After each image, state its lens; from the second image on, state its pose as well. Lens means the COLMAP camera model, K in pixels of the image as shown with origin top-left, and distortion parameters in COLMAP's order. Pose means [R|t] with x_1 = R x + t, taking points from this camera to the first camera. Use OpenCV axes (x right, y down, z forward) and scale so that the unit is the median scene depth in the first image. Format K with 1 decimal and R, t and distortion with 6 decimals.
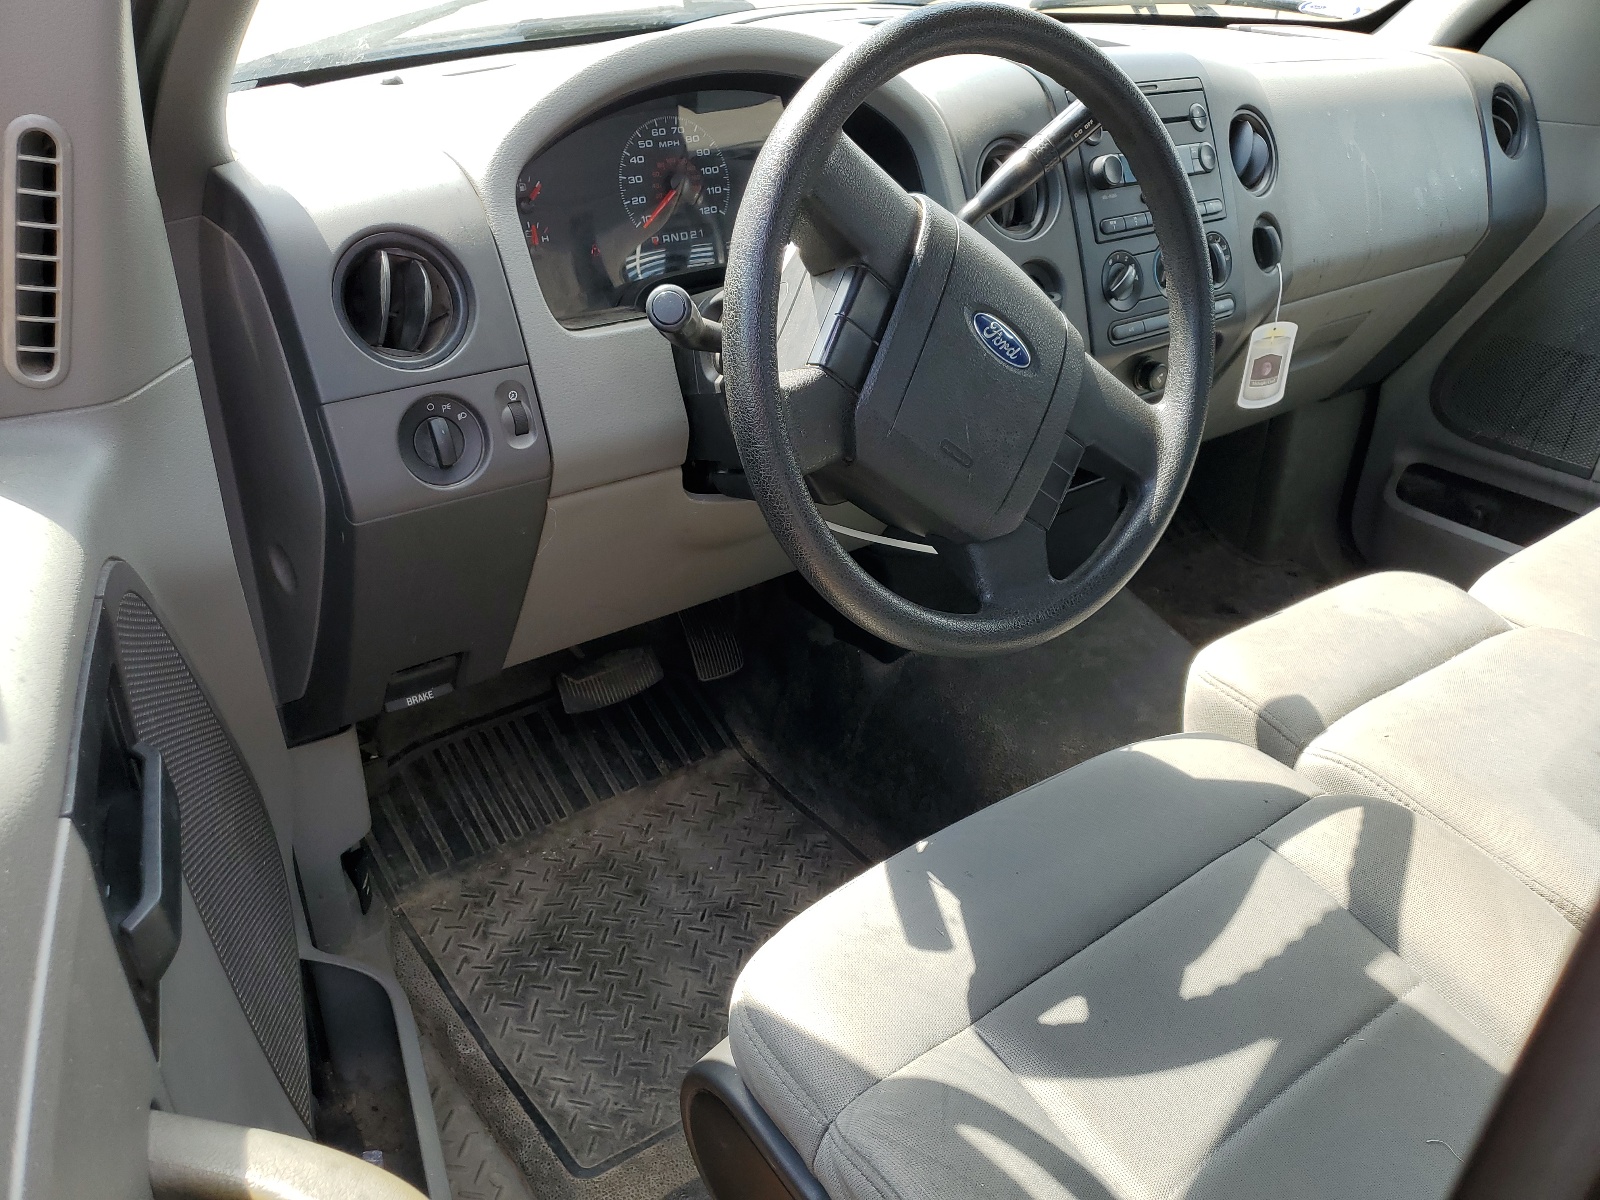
lens RADIAL K [[1186.3, 0, 800.0], [0, 1186.3, 600.0], [0, 0, 1]] dist [-0.000521, -0.001015]
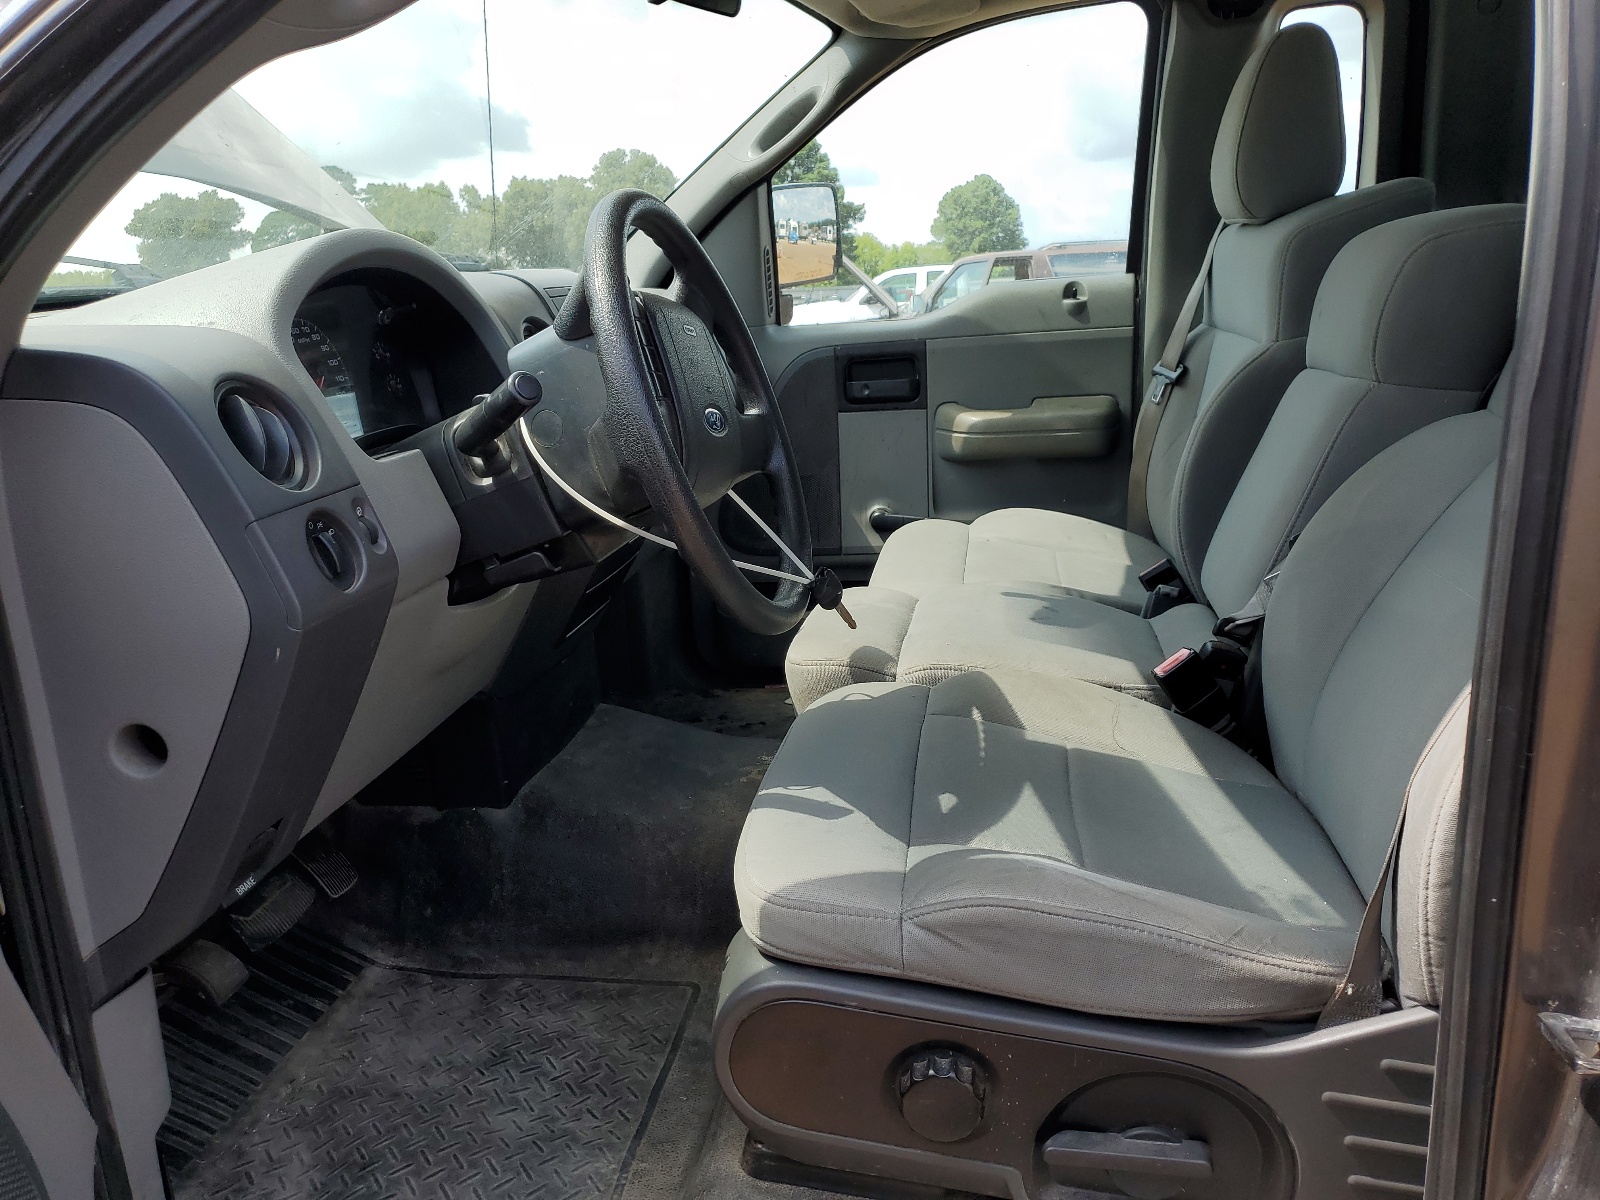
lens RADIAL K [[1186.3, 0, 800.0], [0, 1186.3, 600.0], [0, 0, 1]] dist [-0.000521, -0.001015]
pose [[0.732698, -0.239283, 0.637101, -0.396908], [0.395807, 0.911366, -0.112907, 0.116146], [-0.553616, 0.334896, 0.762466, -0.033727]]
